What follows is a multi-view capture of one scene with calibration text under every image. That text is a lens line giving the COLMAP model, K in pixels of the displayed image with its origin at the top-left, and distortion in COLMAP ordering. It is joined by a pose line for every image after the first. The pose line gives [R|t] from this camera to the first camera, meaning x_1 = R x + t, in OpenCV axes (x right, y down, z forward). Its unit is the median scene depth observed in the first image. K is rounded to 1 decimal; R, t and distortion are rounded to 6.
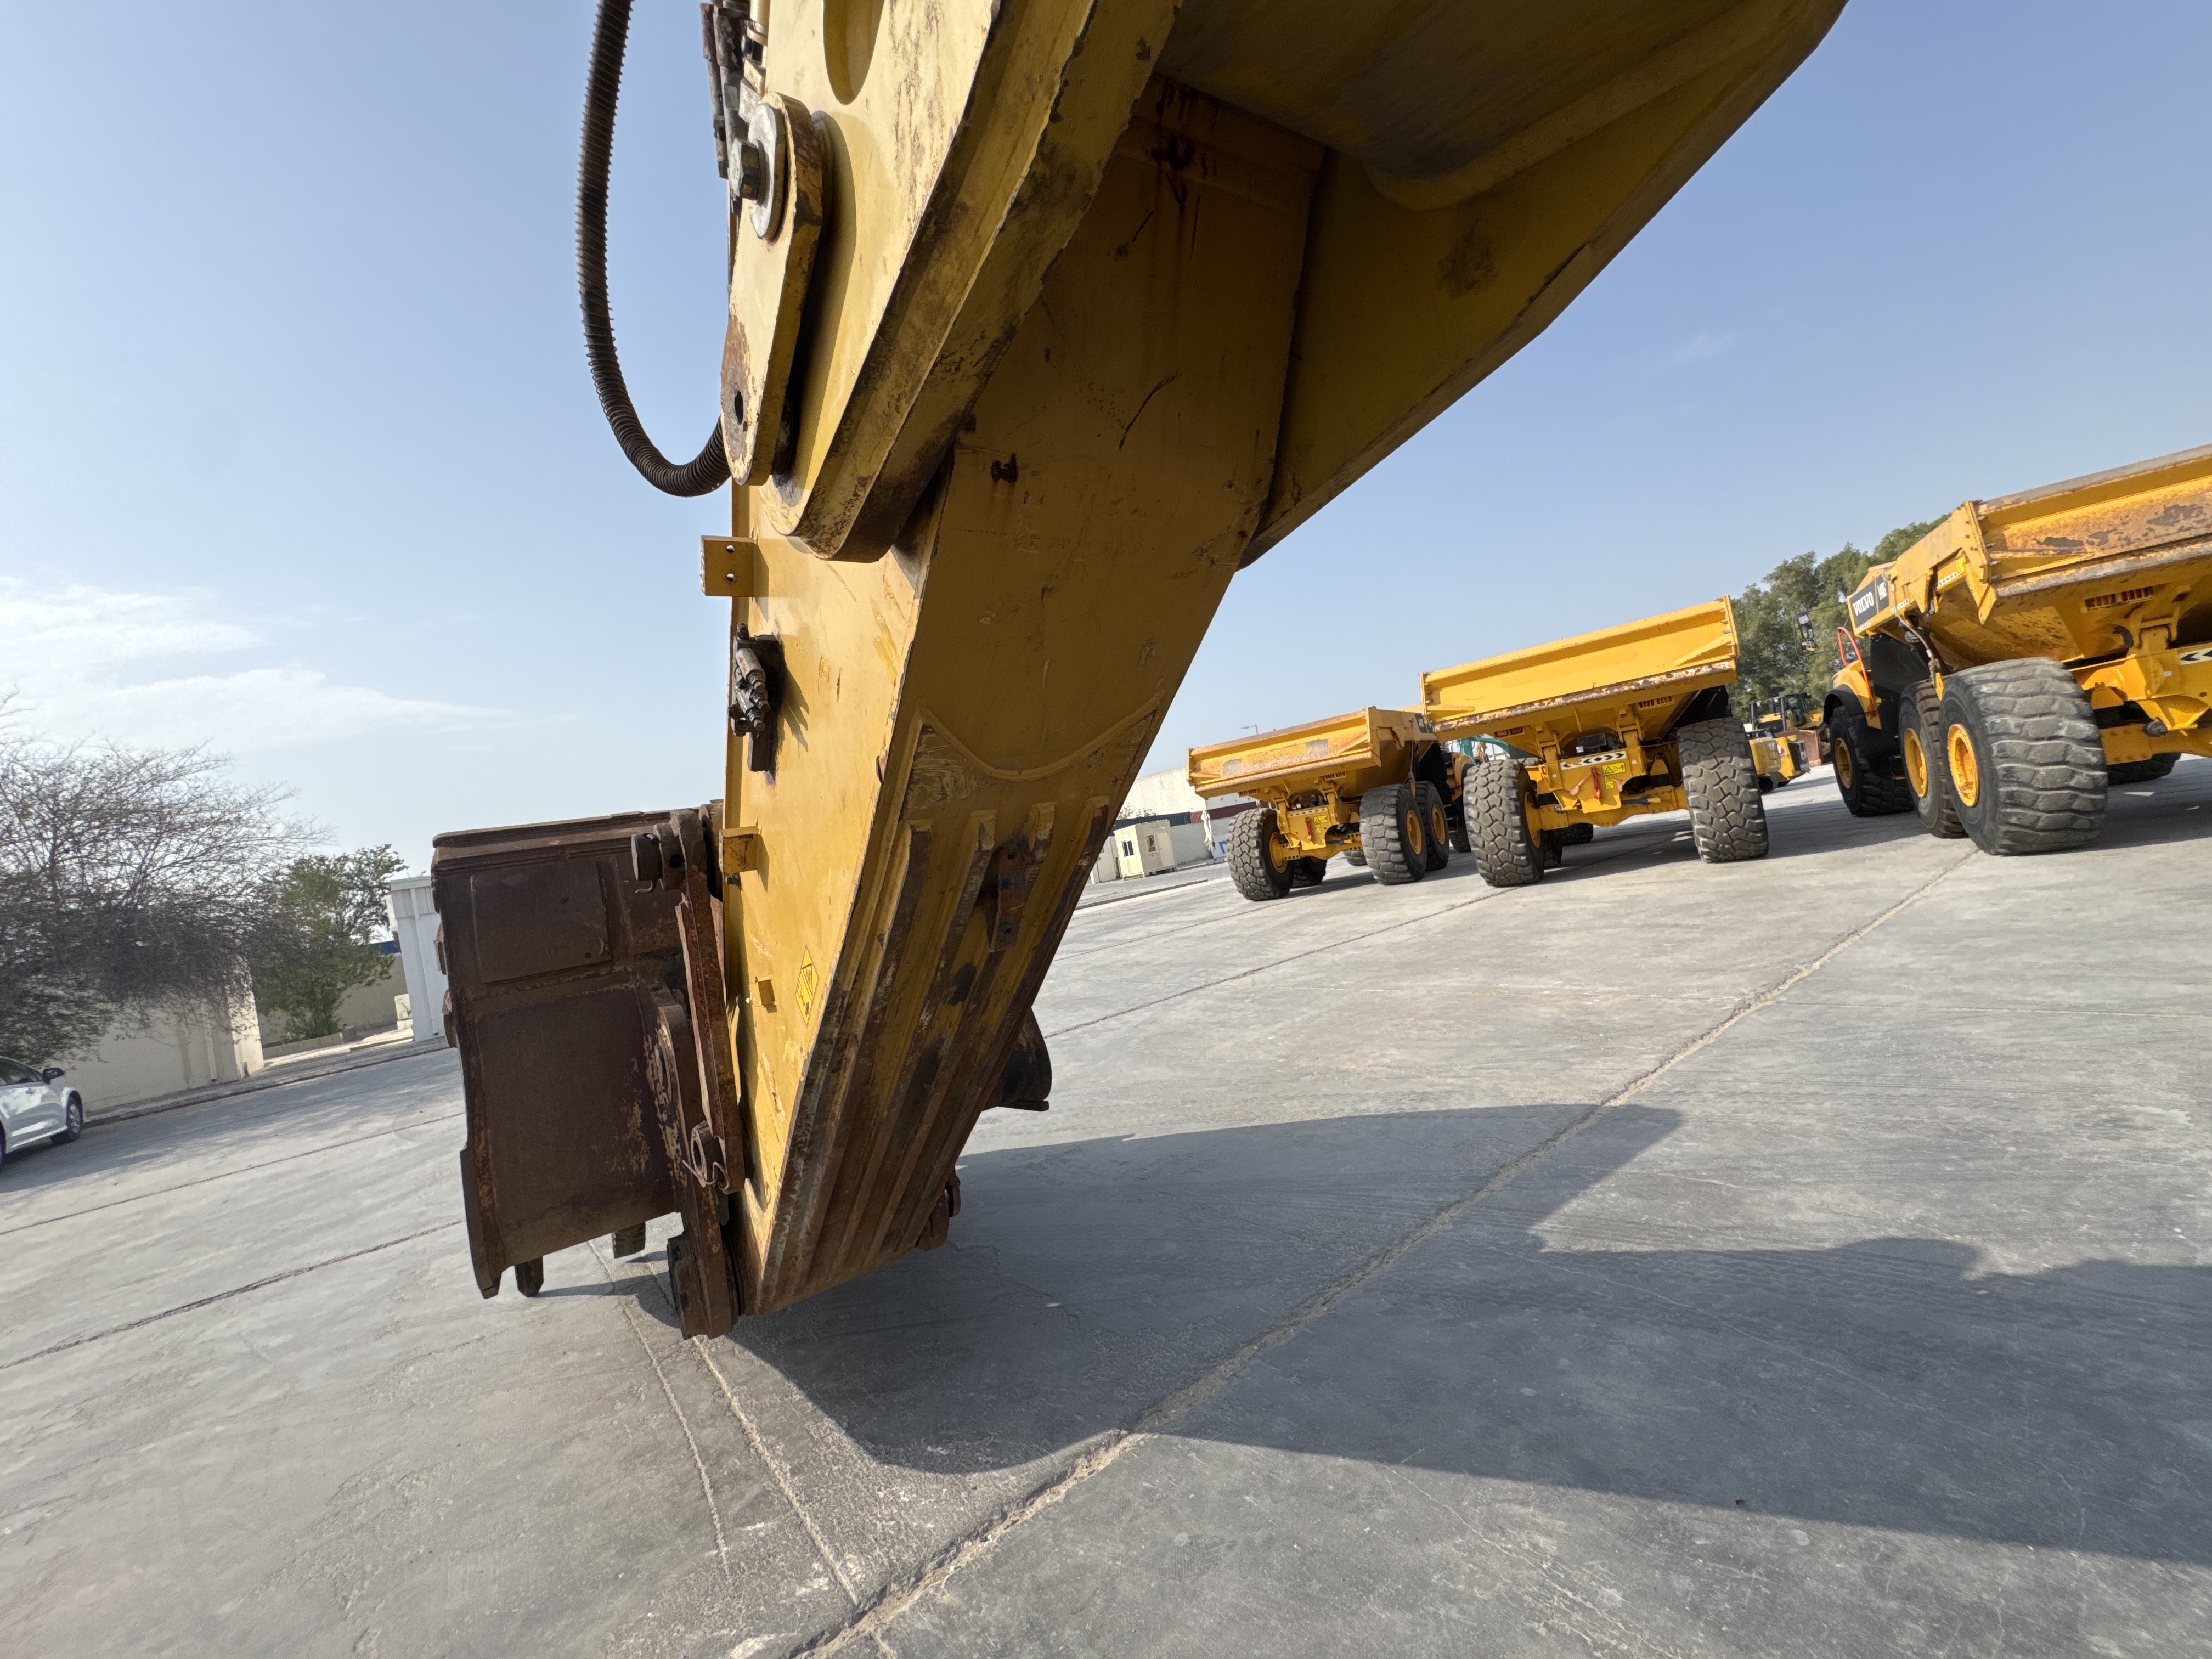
lens RADIAL K [[882.0, 0, 1106.0], [0, 882.0, 829.5], [0, 0, 1]] dist [-0.004523, 0.000688]
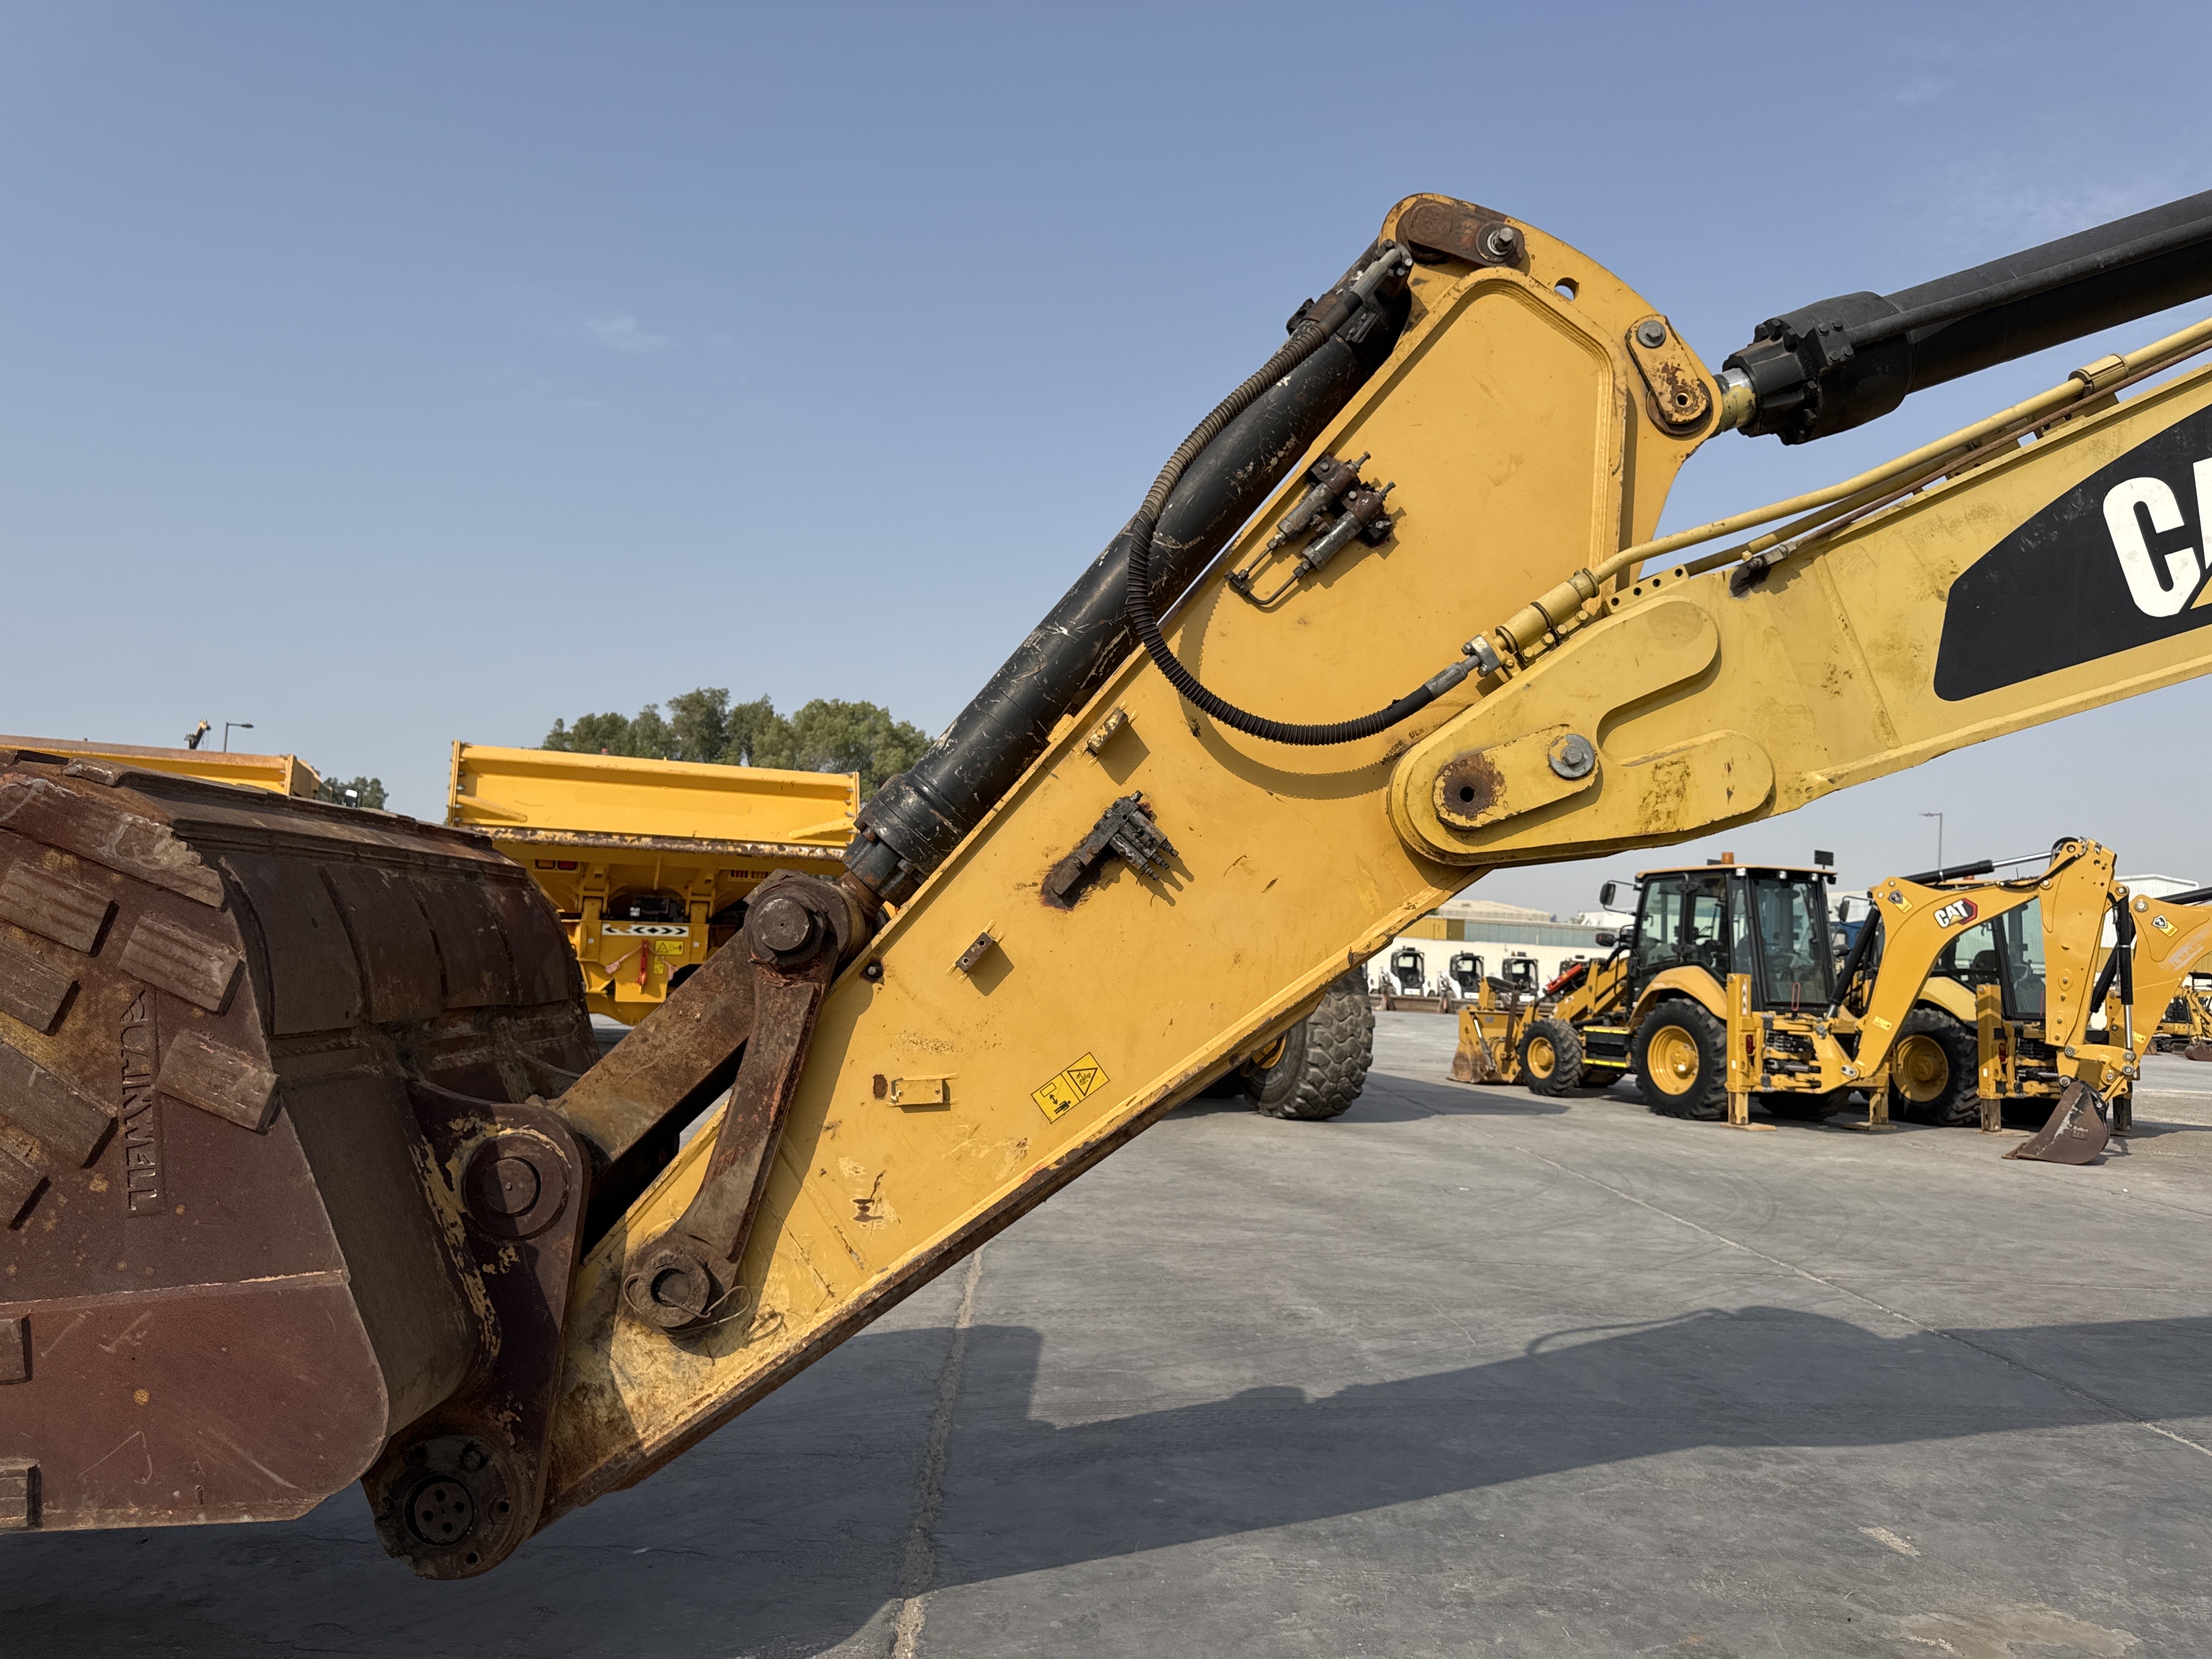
lens RADIAL K [[1550.0, 0, 1106.0], [0, 1550.0, 829.5], [0, 0, 1]] dist [0.122904, -0.175082]
pose [[0.541800, 0.254298, 0.801115, -0.419820], [-0.159786, 0.966914, -0.198863, 0.052228], [-0.825180, -0.020262, 0.564507, -0.036421]]
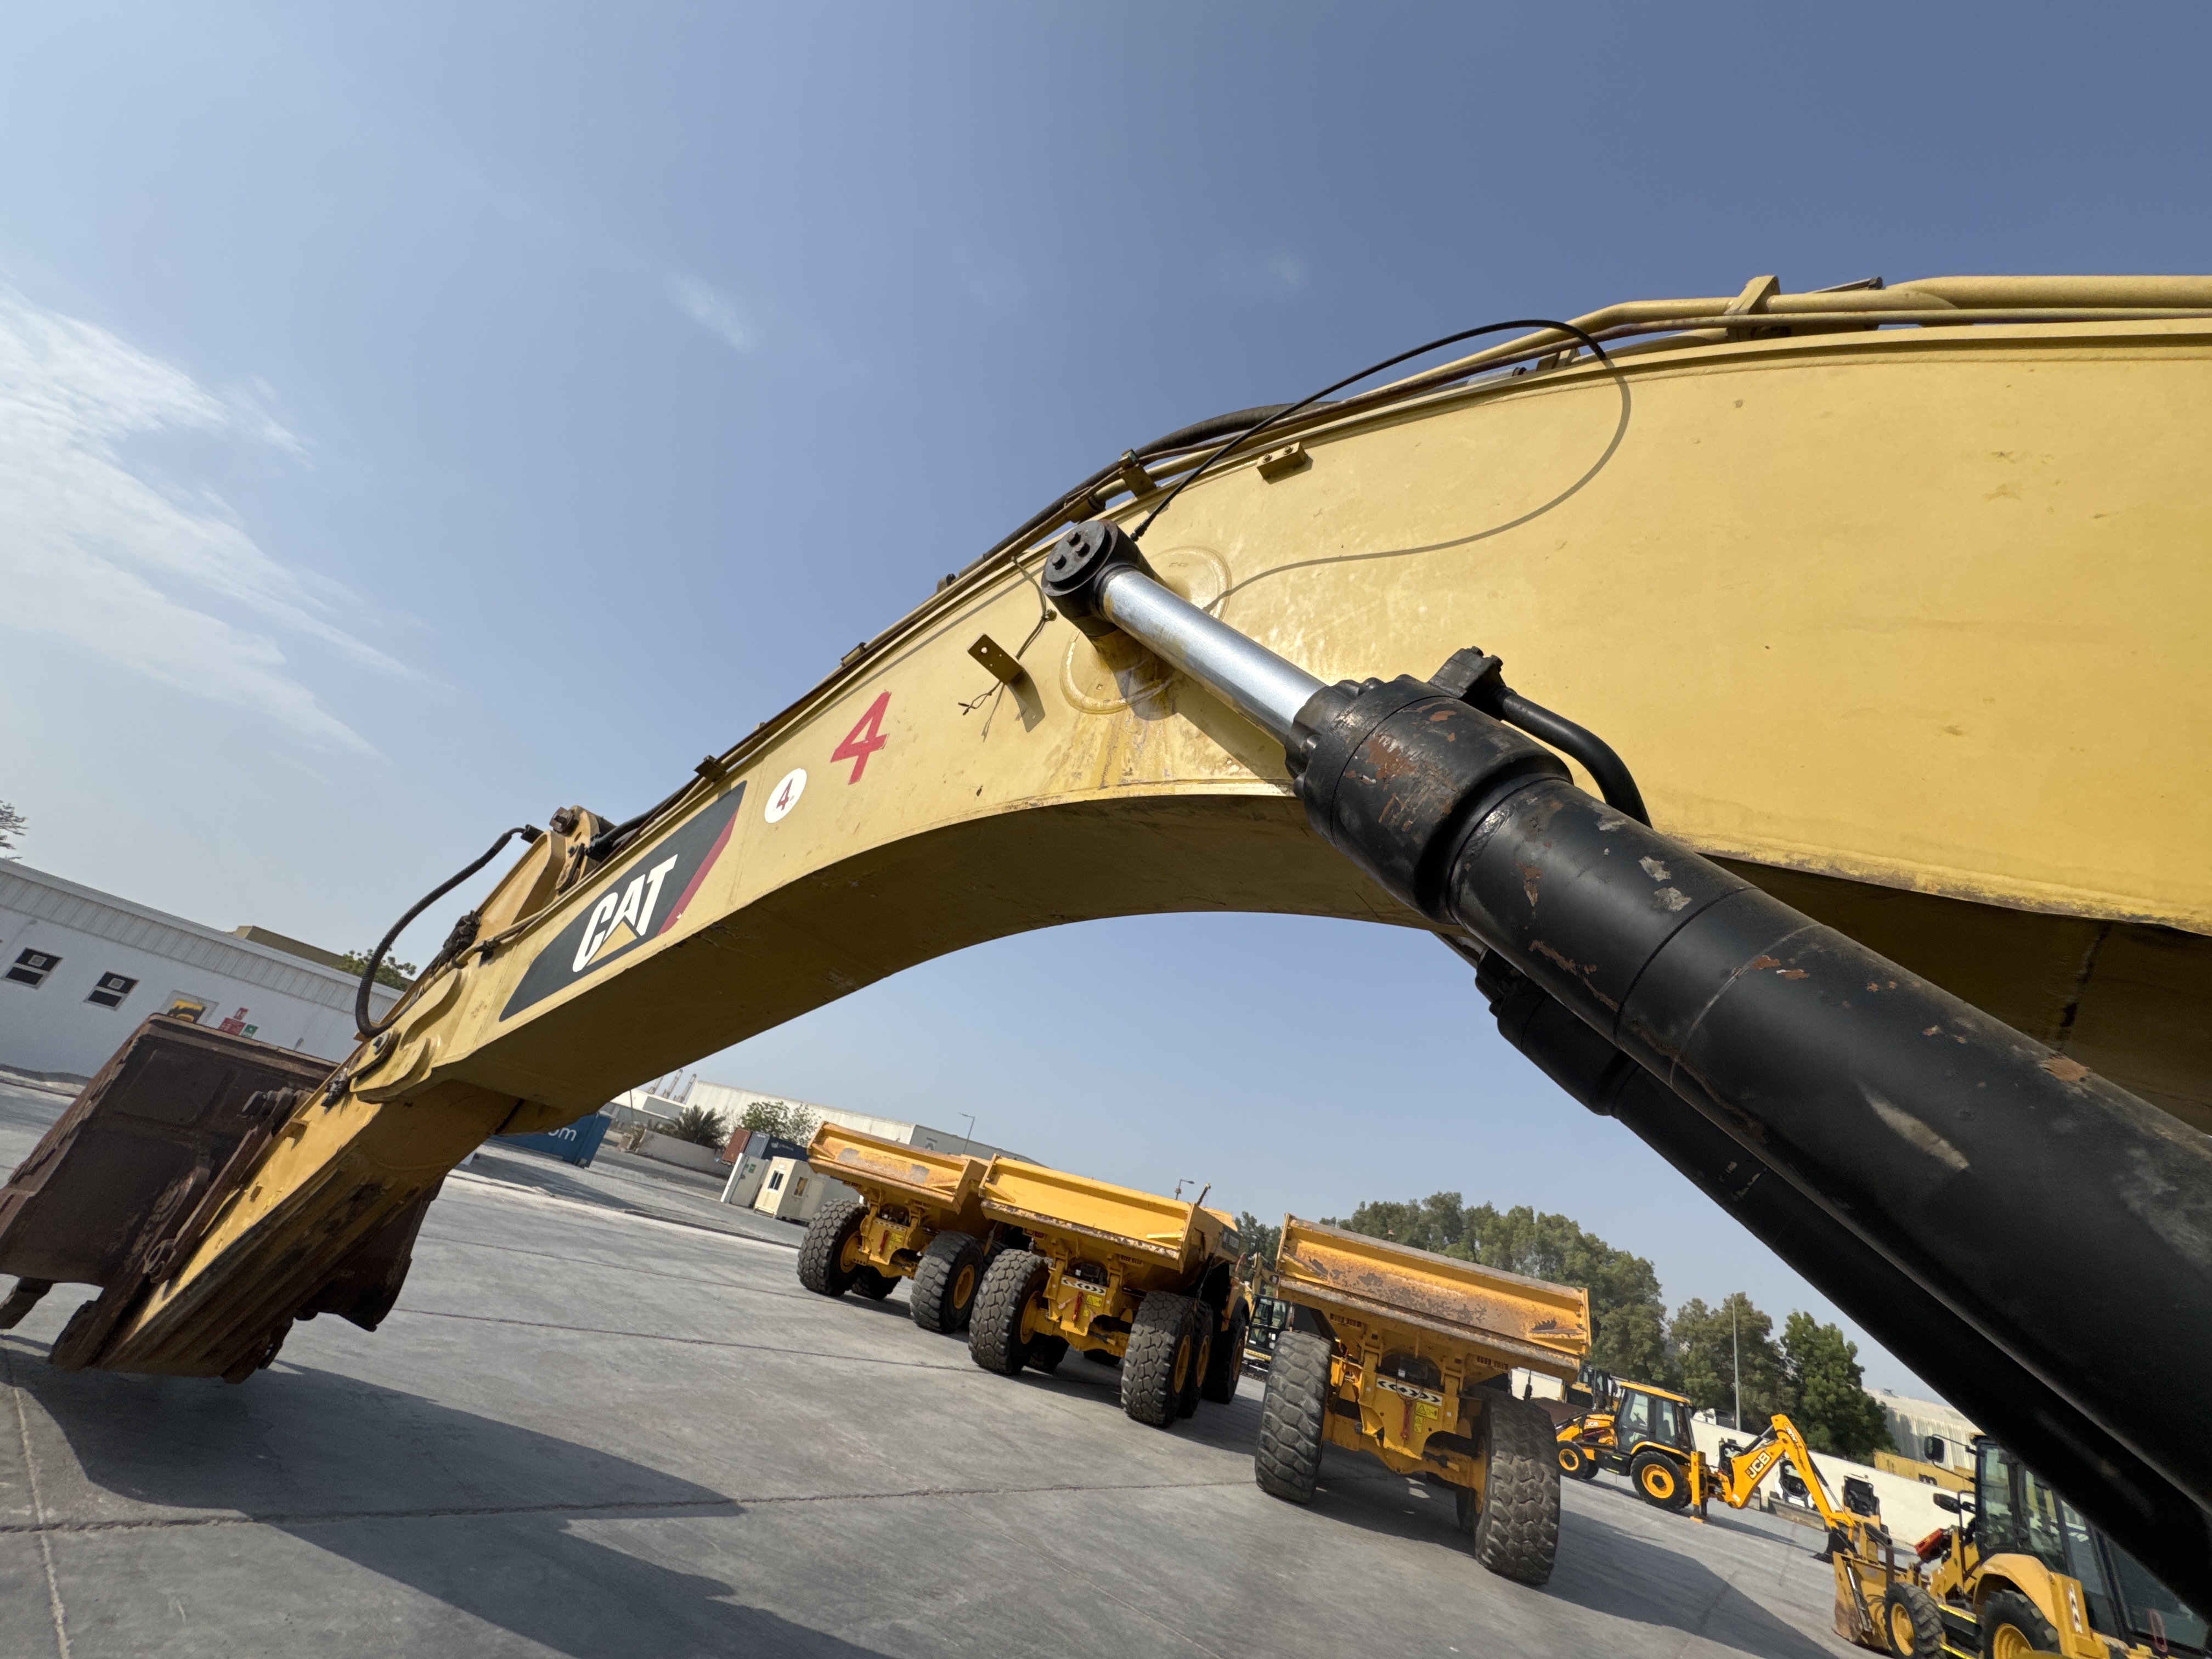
lens RADIAL K [[882.0, 0, 1106.0], [0, 882.0, 829.5], [0, 0, 1]] dist [-0.004523, 0.000688]
pose [[0.858650, 0.498438, 0.119499, 0.172250], [-0.407142, 0.804883, -0.431739, -0.108564], [-0.311378, 0.322060, 0.894048, -0.455103]]
